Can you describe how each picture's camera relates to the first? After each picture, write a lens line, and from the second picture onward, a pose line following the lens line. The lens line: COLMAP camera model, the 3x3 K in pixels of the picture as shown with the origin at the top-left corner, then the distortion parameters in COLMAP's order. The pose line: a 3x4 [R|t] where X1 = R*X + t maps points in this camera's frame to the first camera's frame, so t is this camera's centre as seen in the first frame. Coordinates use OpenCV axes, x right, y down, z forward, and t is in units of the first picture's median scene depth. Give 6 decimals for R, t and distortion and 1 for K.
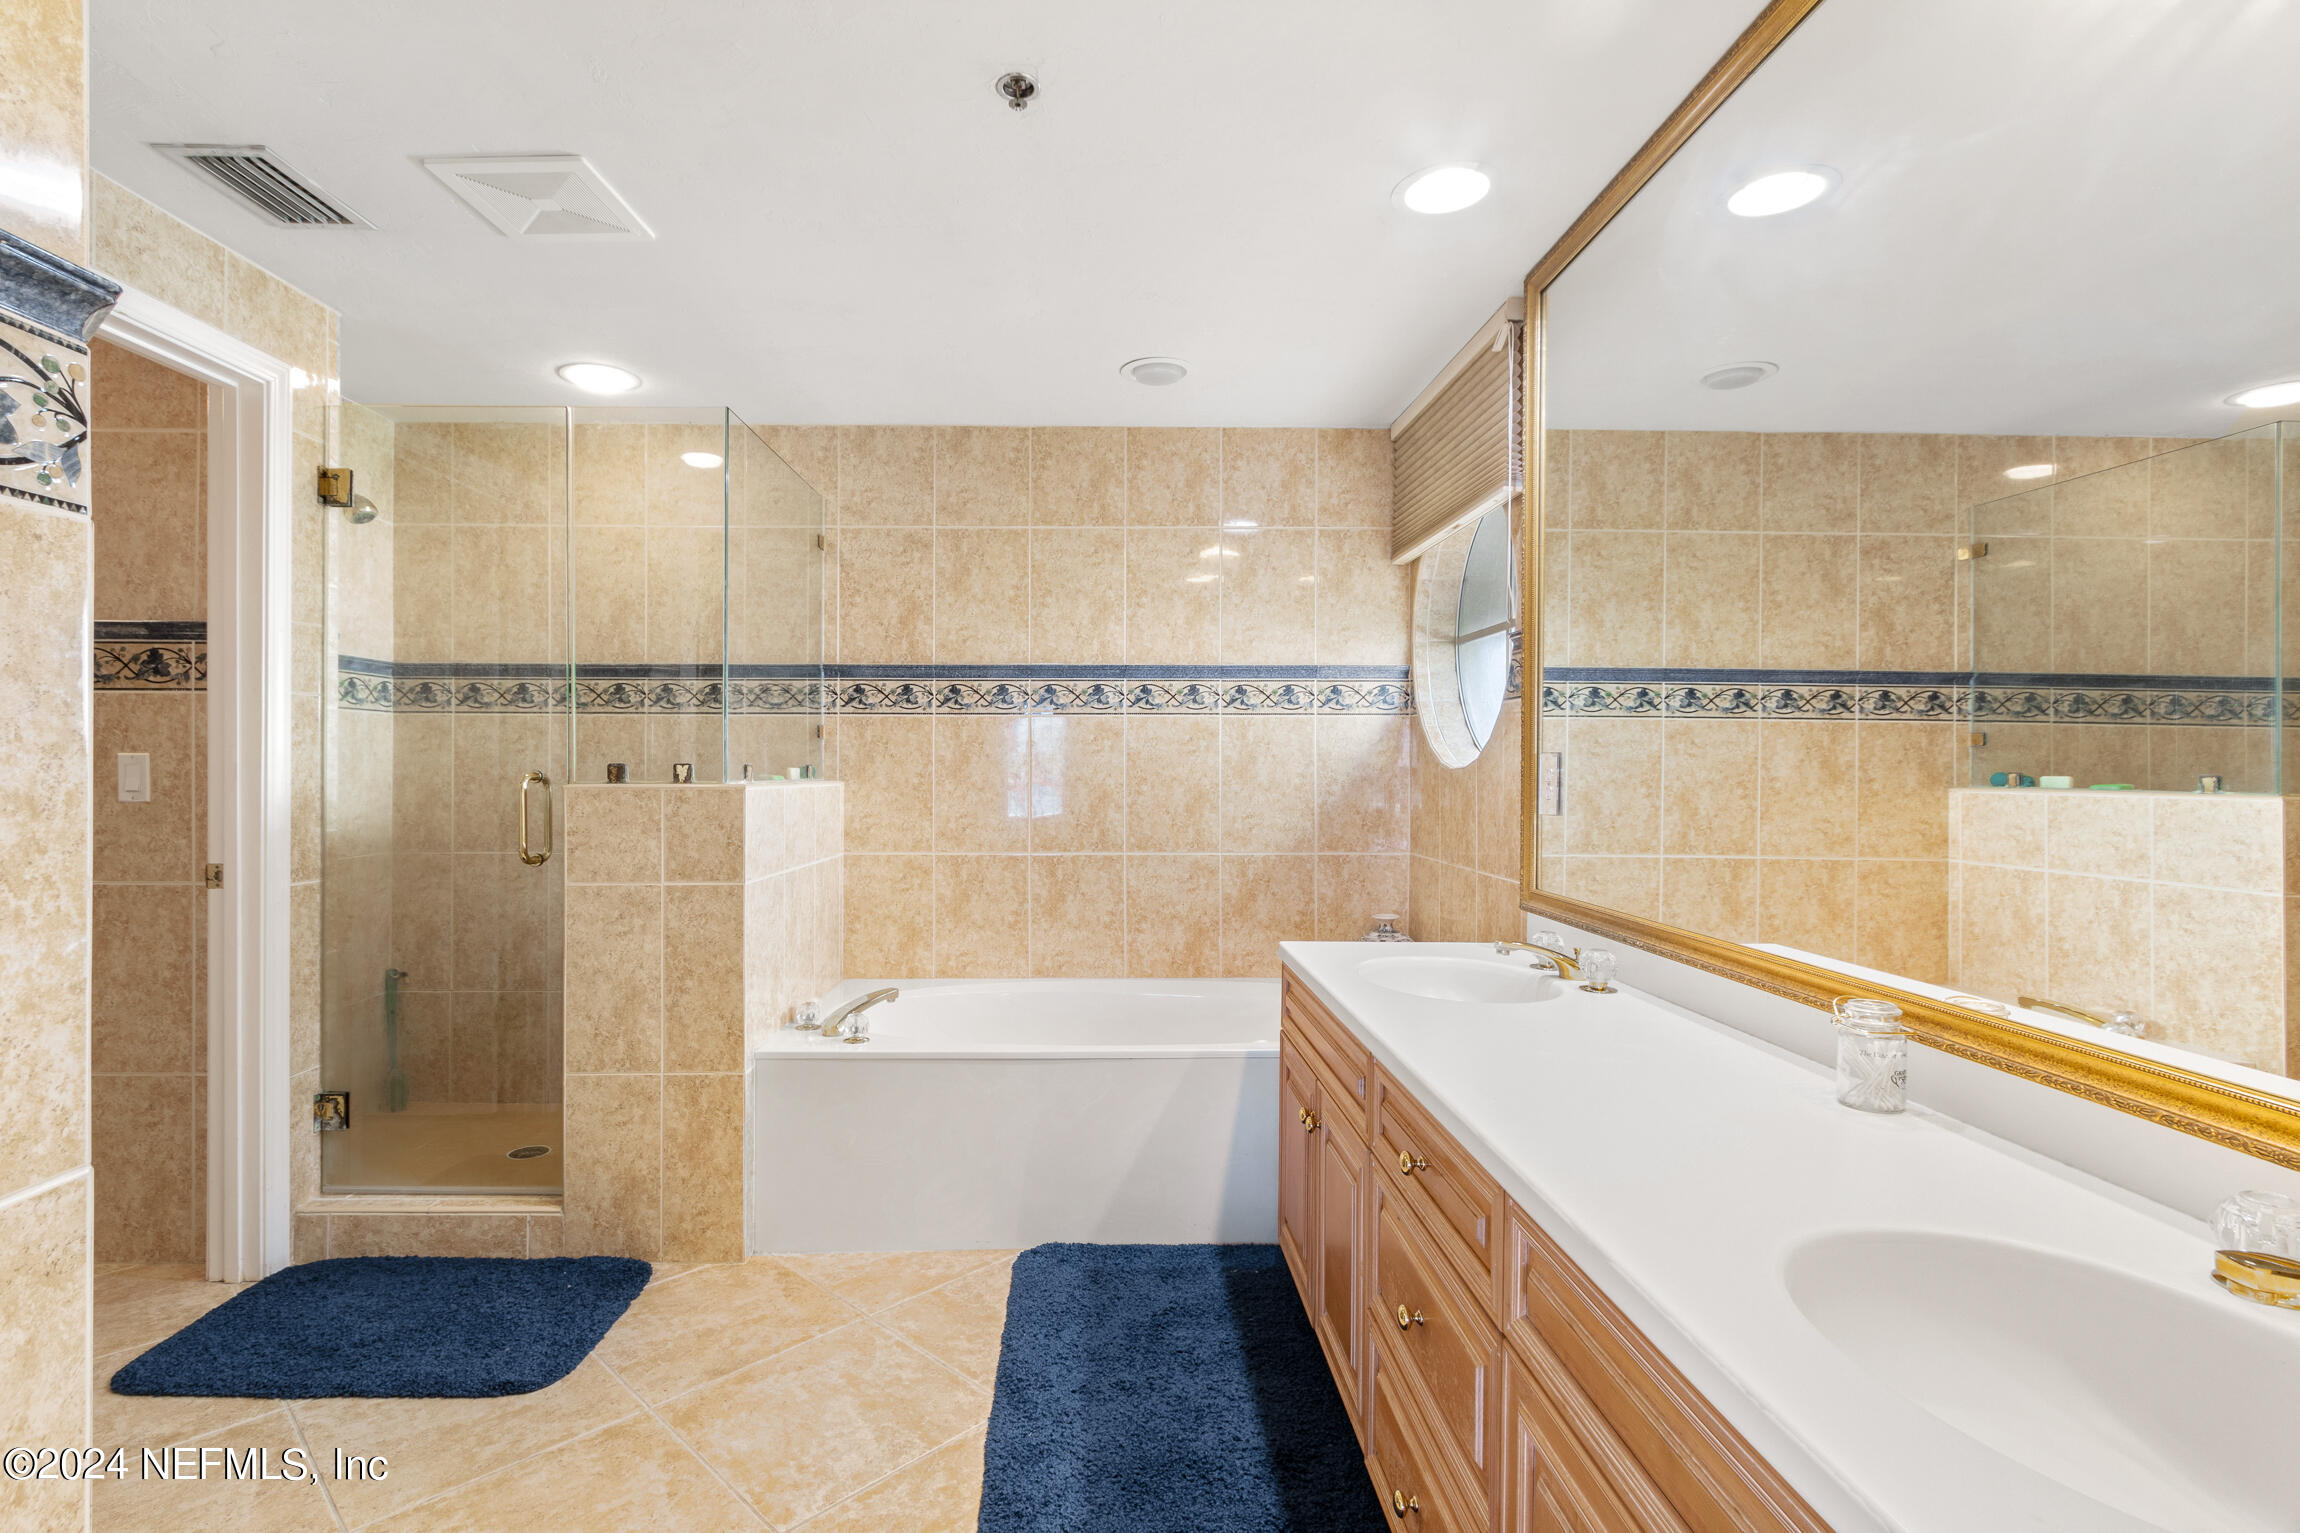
lens RADIAL K [[1059.5, 0, 1147.8], [0, 1059.5, 771.5], [0, 0, 1]] dist [-0.000400, 0.000107]
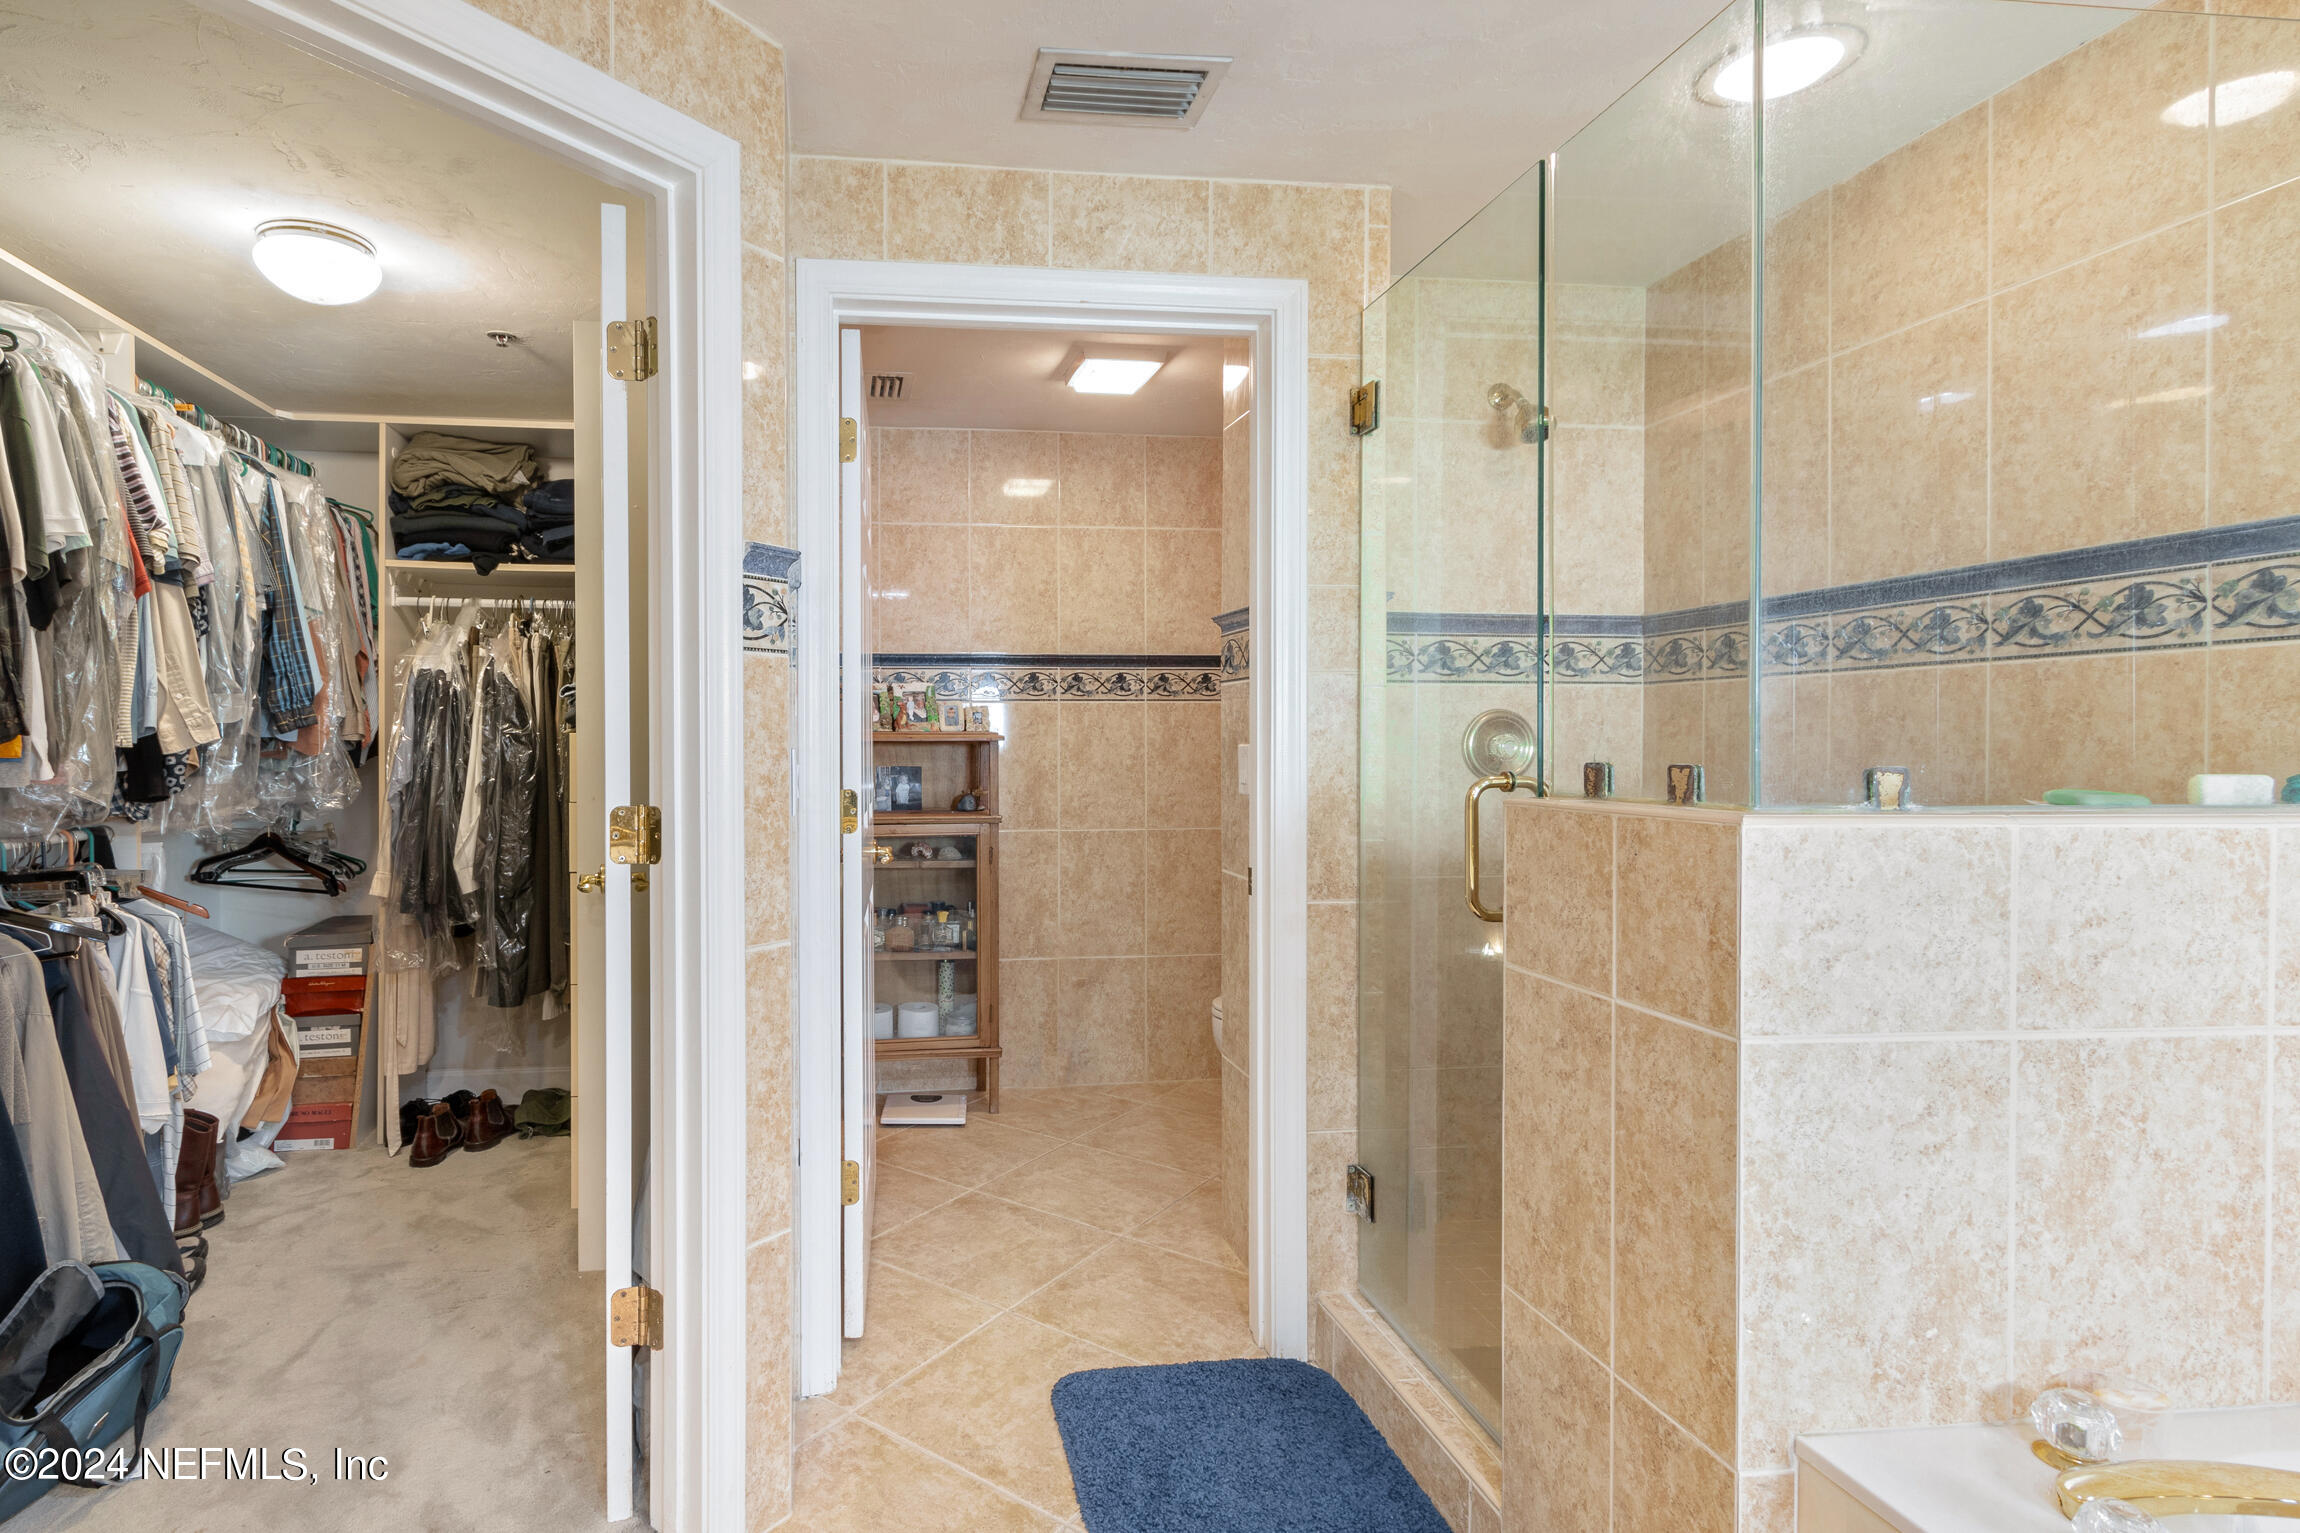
lens RADIAL K [[1160.8, 0, 1147.6], [0, 1160.8, 740.3], [0, 0, 1]] dist [0.001226, 0.000173]
pose [[0.066000, -0.000412, -0.997820, 0.088270], [-0.004362, 0.999990, -0.000702, -0.018132], [0.997810, 0.004399, 0.065997, 0.761370]]
